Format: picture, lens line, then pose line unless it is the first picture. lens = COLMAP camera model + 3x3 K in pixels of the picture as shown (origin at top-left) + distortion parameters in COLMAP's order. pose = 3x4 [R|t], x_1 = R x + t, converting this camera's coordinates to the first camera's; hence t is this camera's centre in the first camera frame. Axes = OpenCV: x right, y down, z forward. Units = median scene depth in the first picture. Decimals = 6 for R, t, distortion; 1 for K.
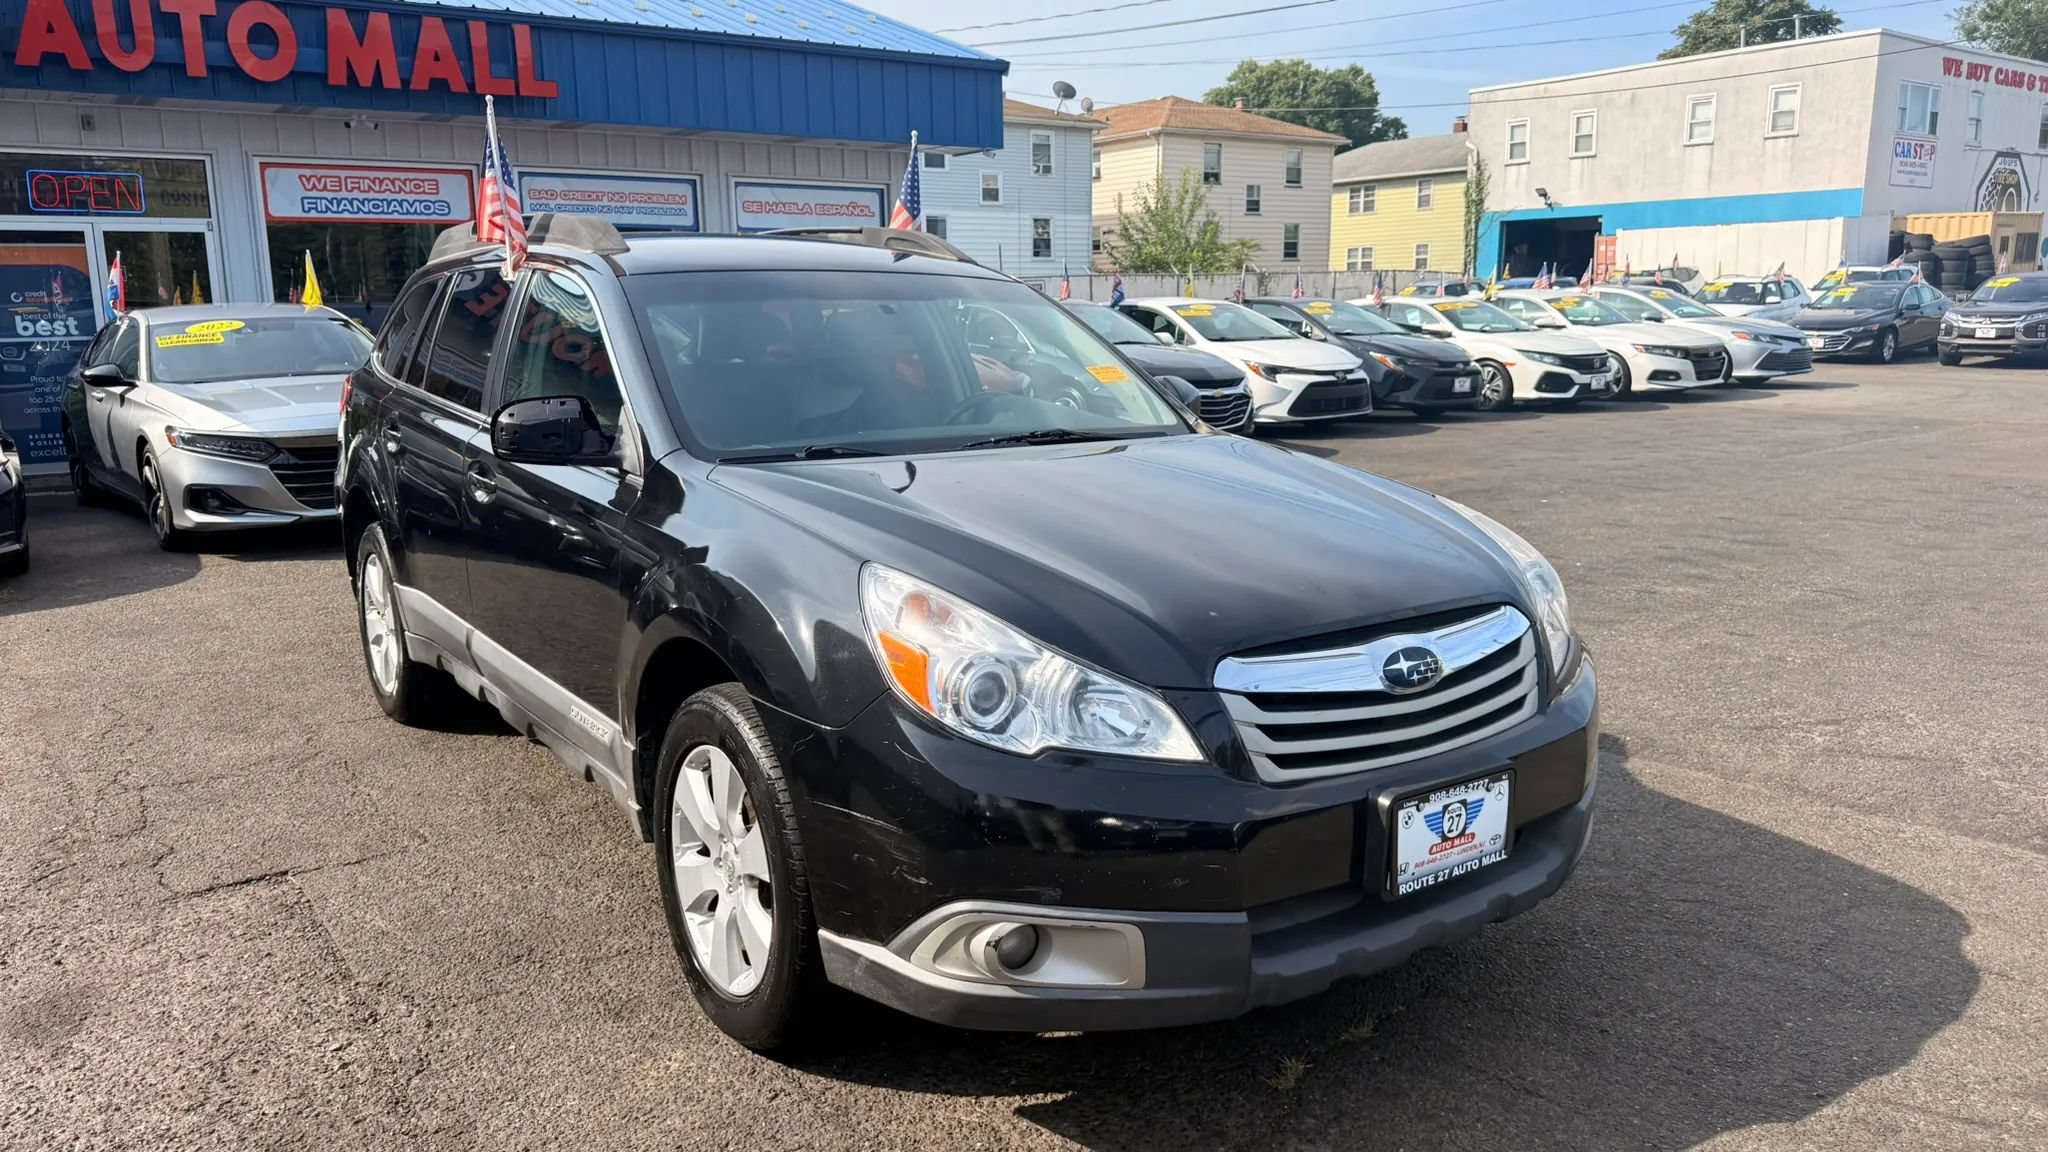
lens RADIAL K [[1474.3, 0, 1024.0], [0, 1474.3, 576.0], [0, 0, 1]] dist [0.054943, -0.060023]
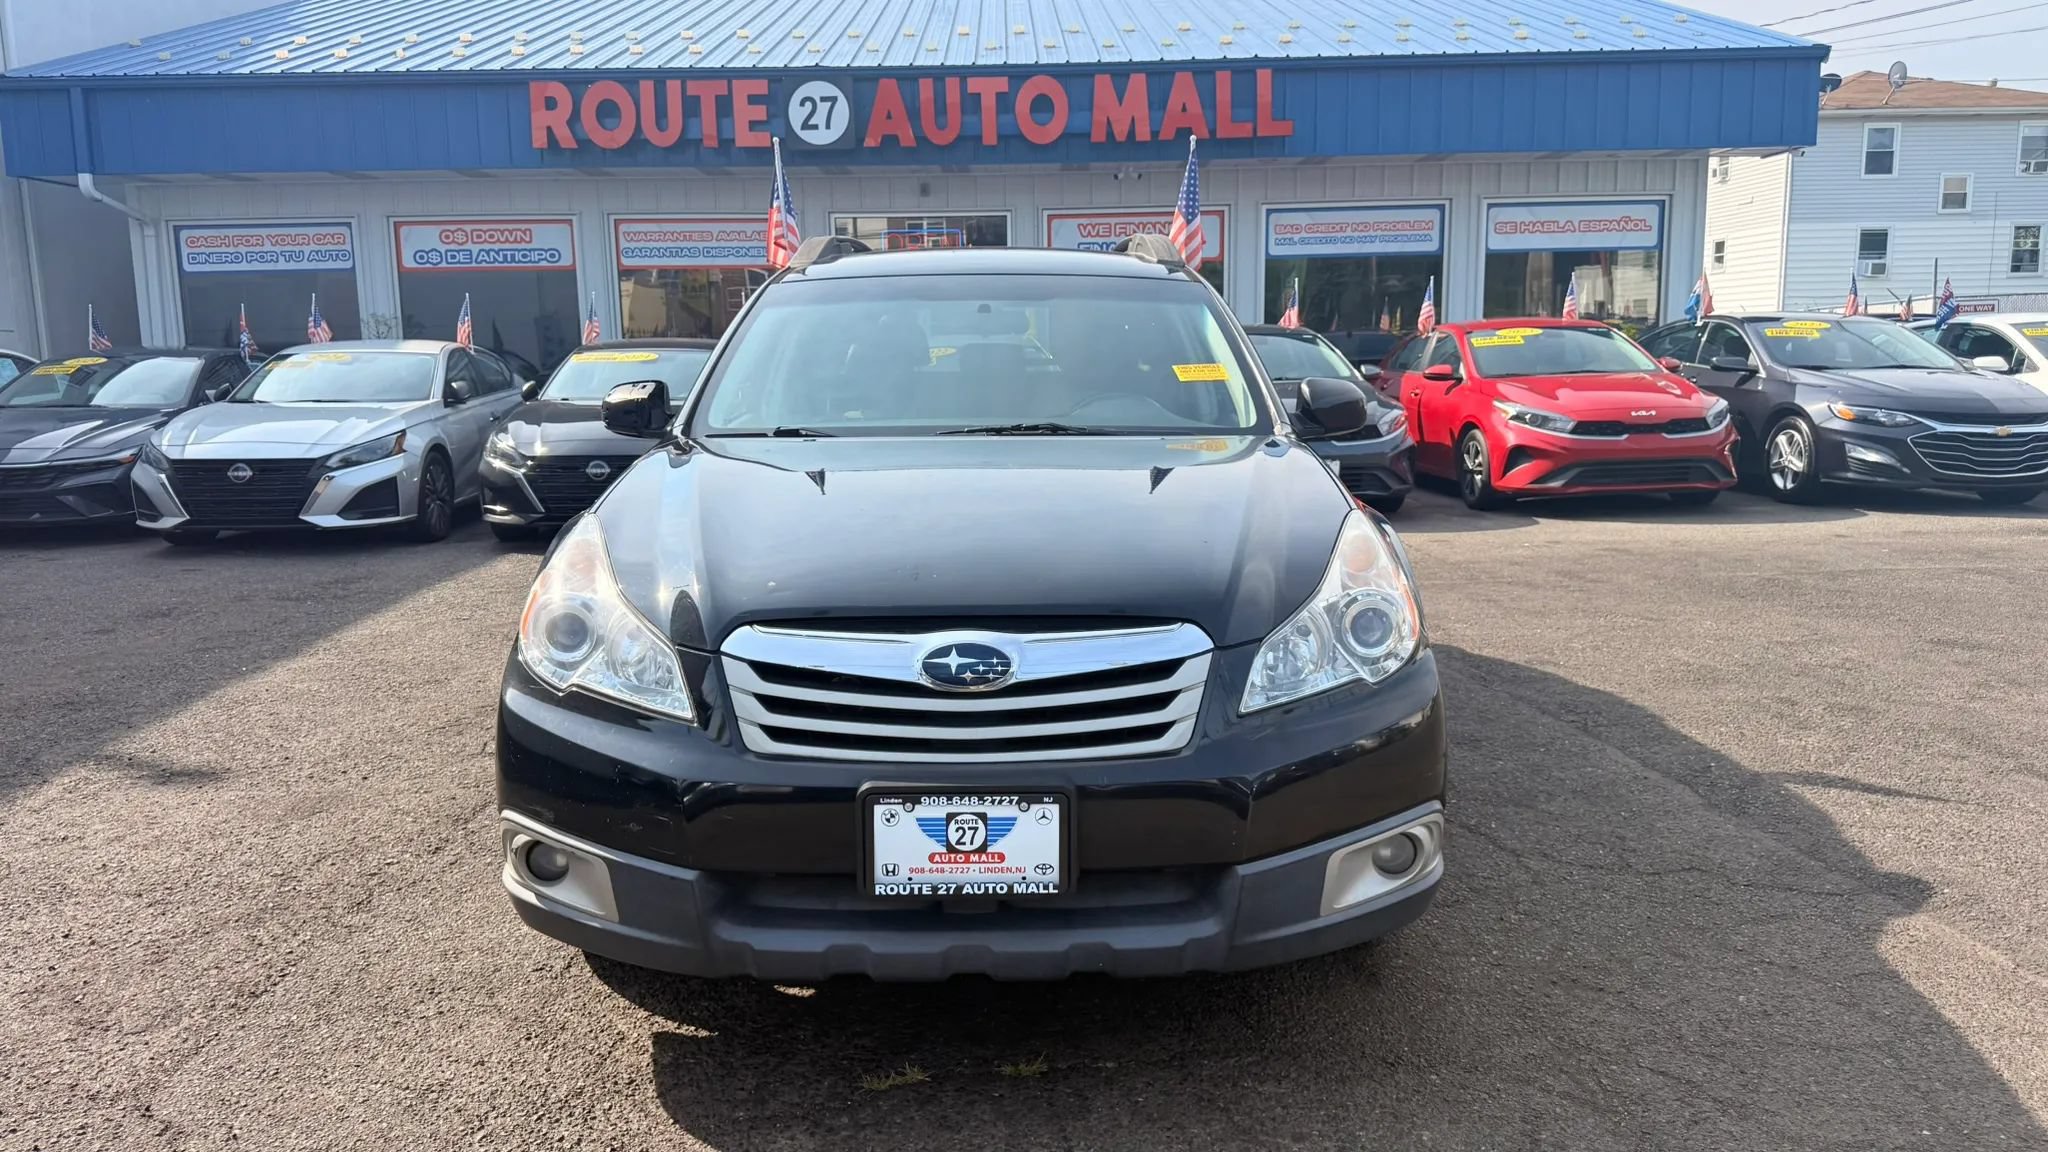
lens RADIAL K [[1474.3, 0, 1024.0], [0, 1474.3, 576.0], [0, 0, 1]] dist [0.054943, -0.060023]
pose [[0.815068, 0.085184, -0.573069, 0.183060], [-0.098745, 0.995085, 0.007471, -0.001004], [0.570889, 0.050499, 0.819473, 0.057077]]
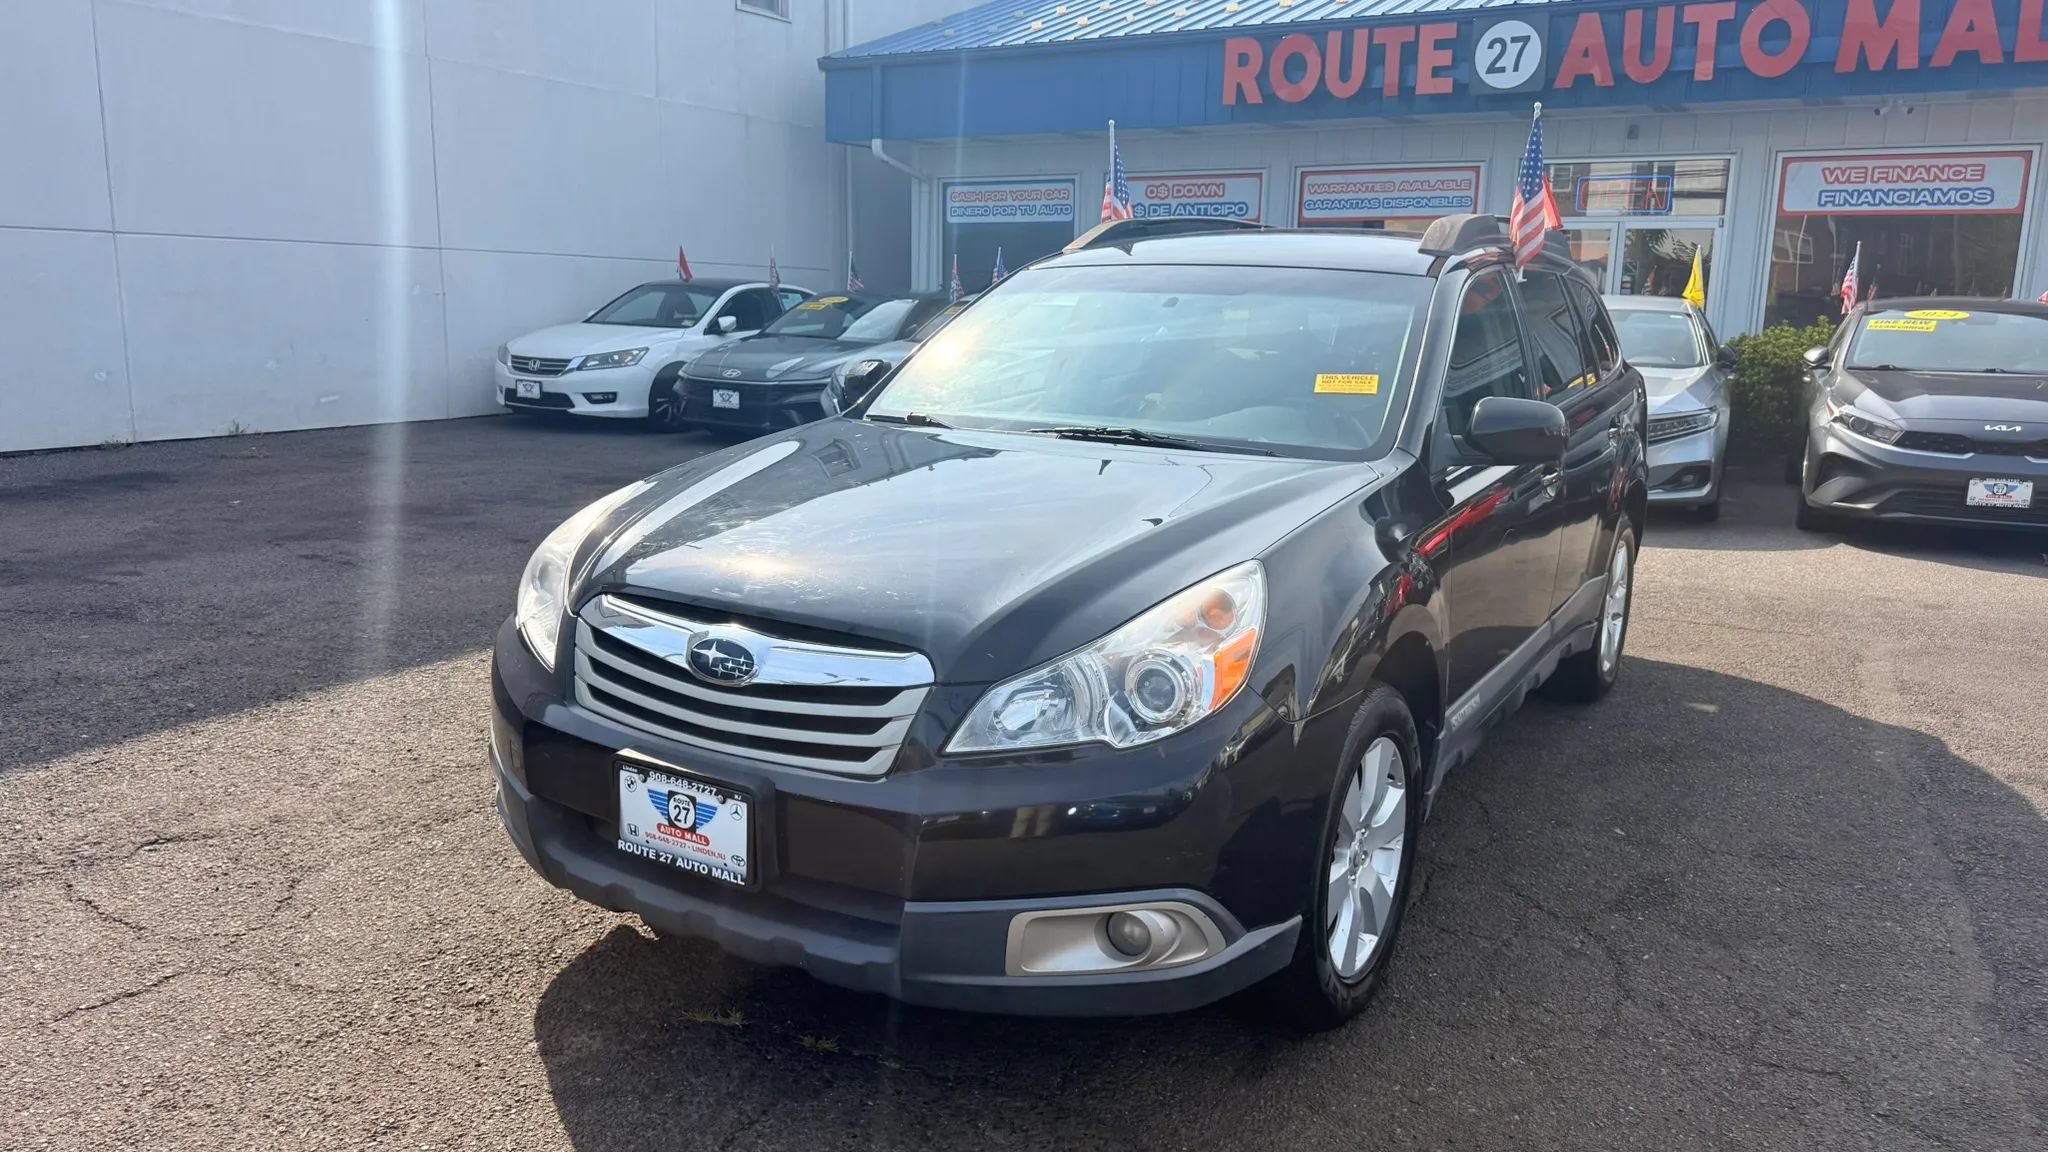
lens RADIAL K [[1471.9, 0, 993.6], [0, 1471.9, 579.2], [0, 0, 1]] dist [0.045310, -0.063728]
pose [[0.383453, 0.194398, -0.902869, 0.273721], [-0.189323, 0.973381, 0.129173, -0.034731], [0.903947, 0.121402, 0.410050, 0.167508]]
